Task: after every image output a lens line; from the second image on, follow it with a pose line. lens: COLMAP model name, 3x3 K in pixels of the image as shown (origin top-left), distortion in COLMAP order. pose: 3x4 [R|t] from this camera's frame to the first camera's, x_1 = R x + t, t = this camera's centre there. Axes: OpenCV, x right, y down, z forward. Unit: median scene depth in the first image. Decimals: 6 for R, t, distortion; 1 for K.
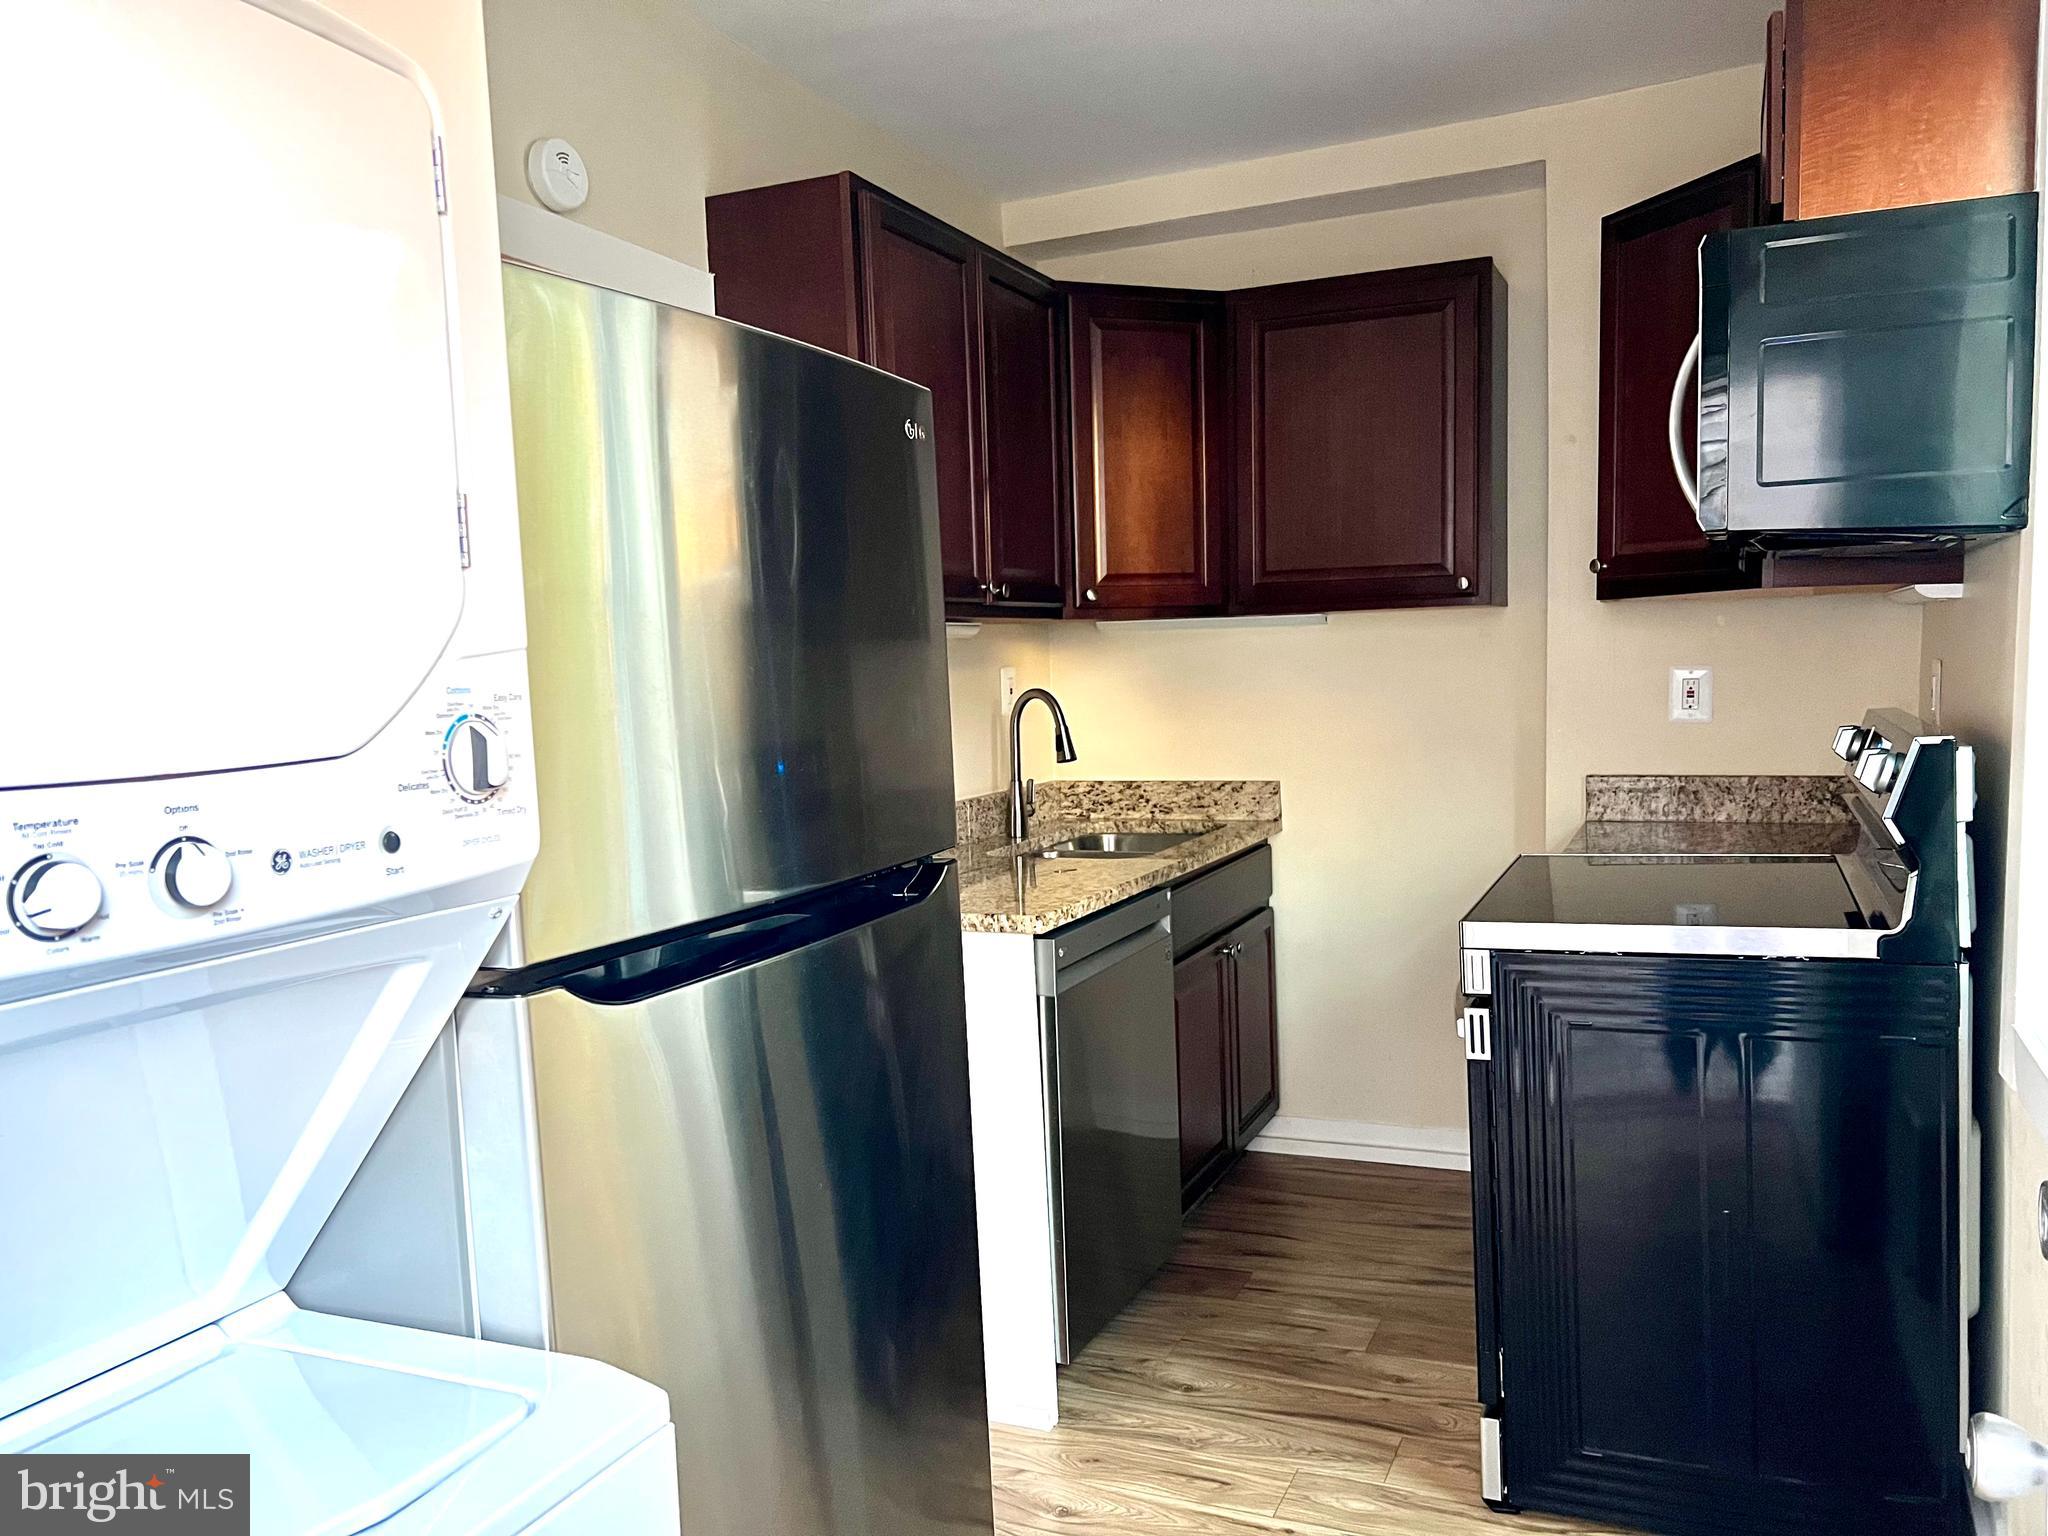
lens RADIAL K [[1581.4, 0, 1024.2], [0, 1581.4, 775.5], [0, 0, 1]] dist [0.107585, -0.079432]
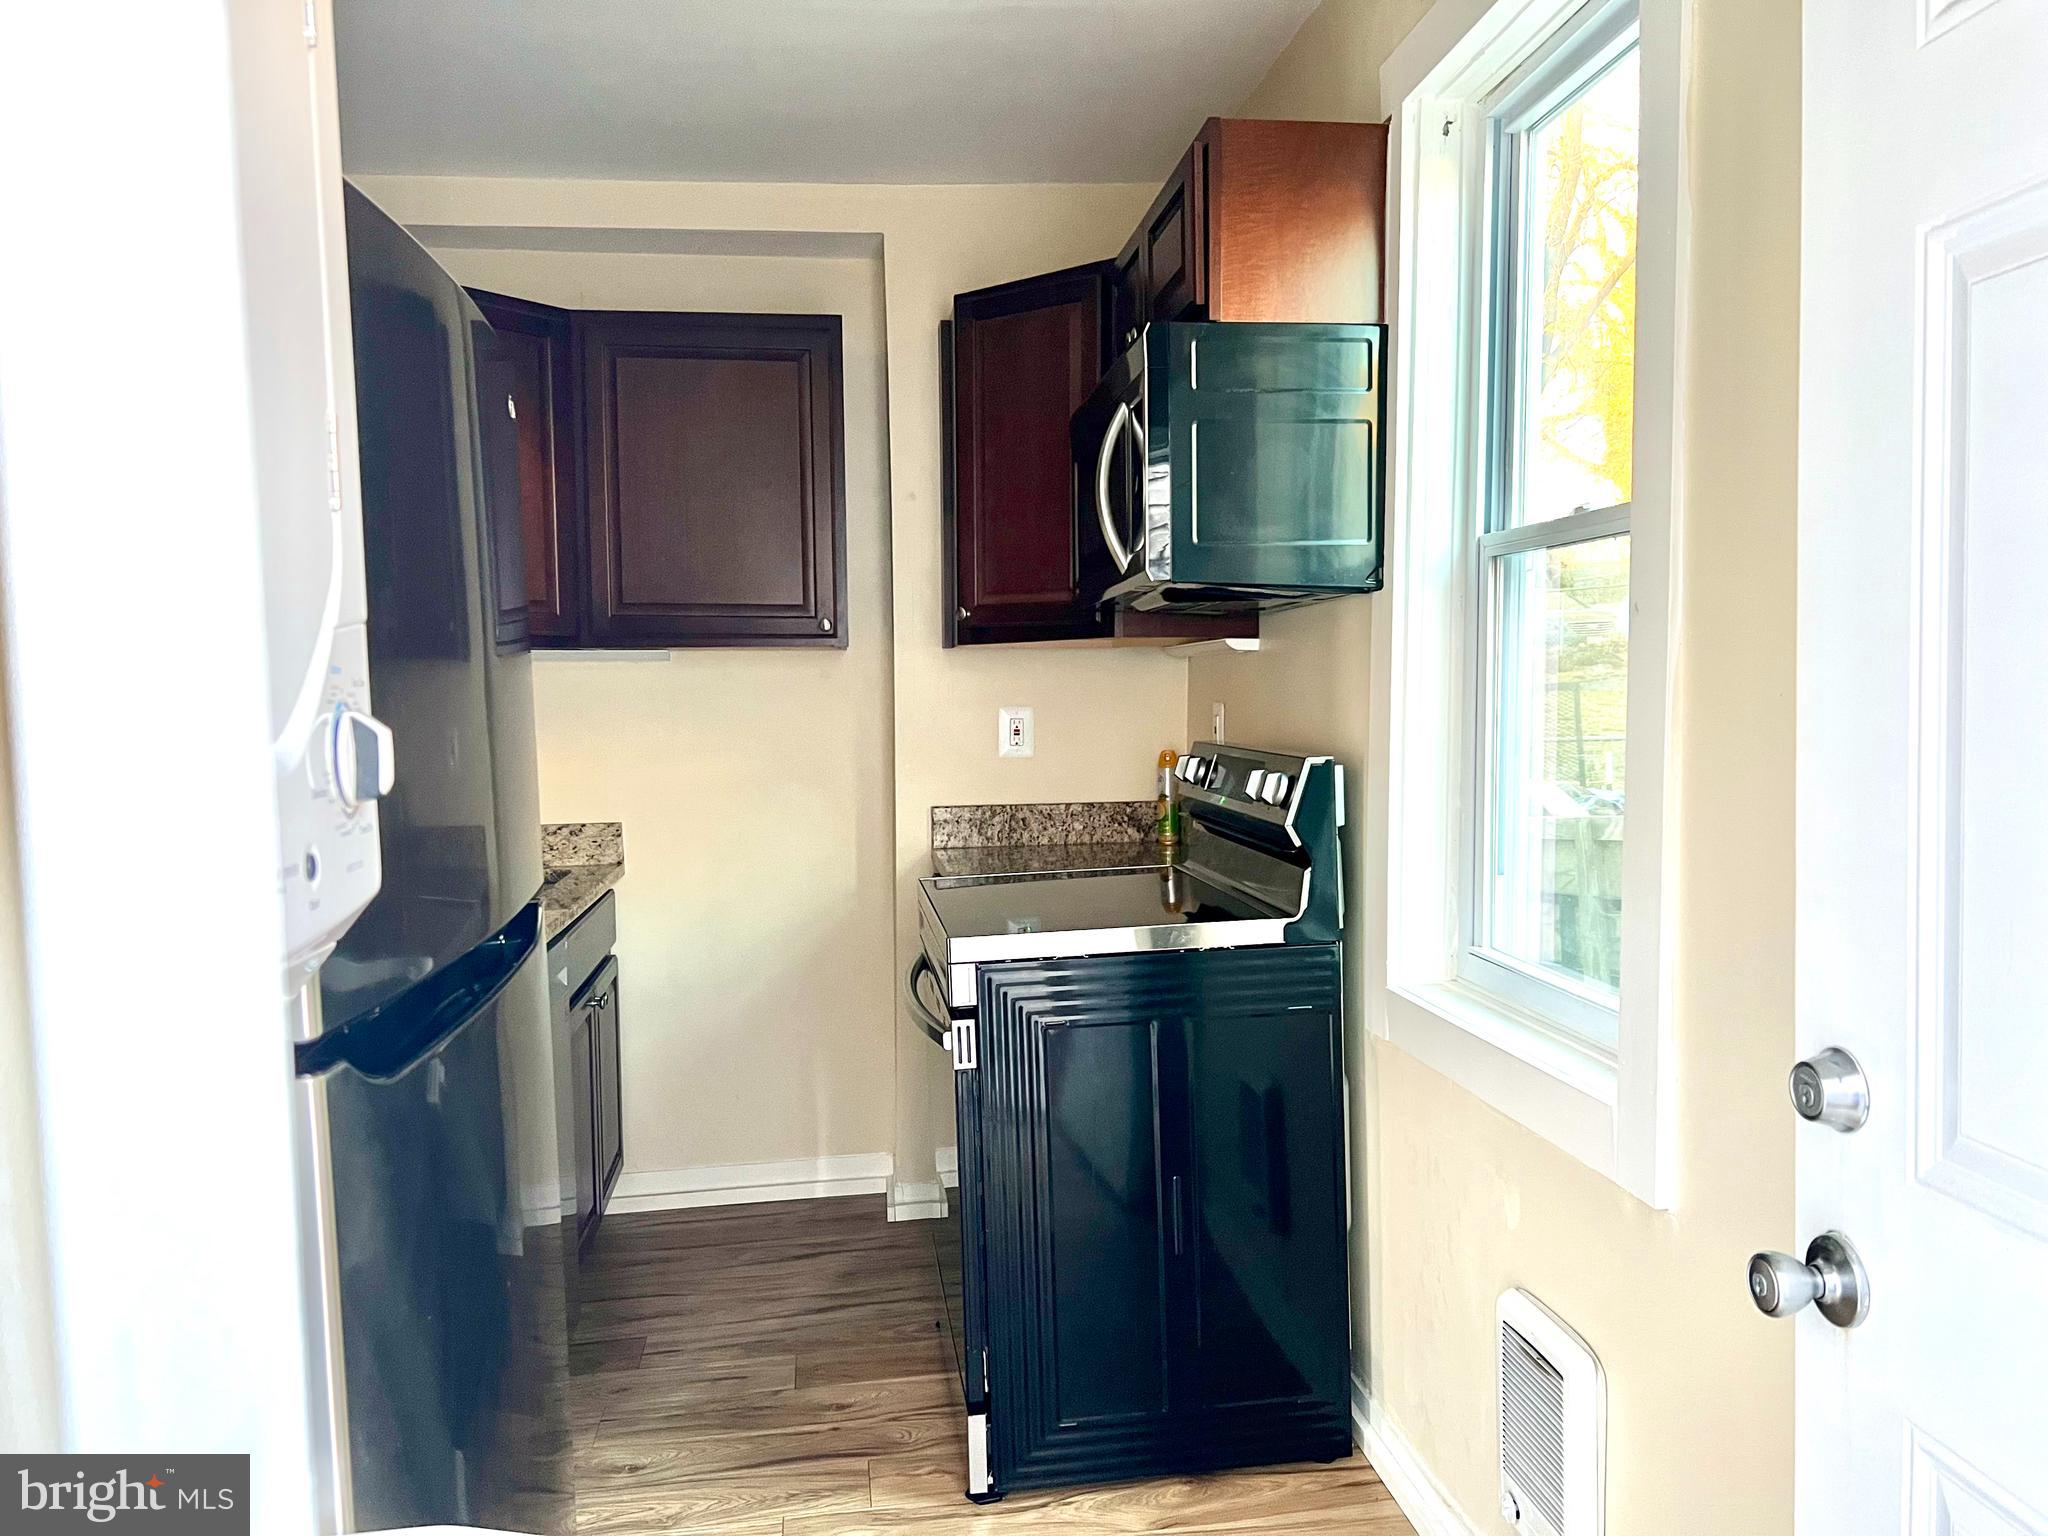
lens RADIAL K [[1581.4, 0, 1034.9], [0, 1581.4, 770.5], [0, 0, 1]] dist [0.107585, -0.079432]
pose [[0.861987, -0.010194, 0.506829, -0.166142], [0.028755, 0.999171, -0.028808, 0.010420], [-0.506115, 0.039406, 0.861565, 0.056997]]
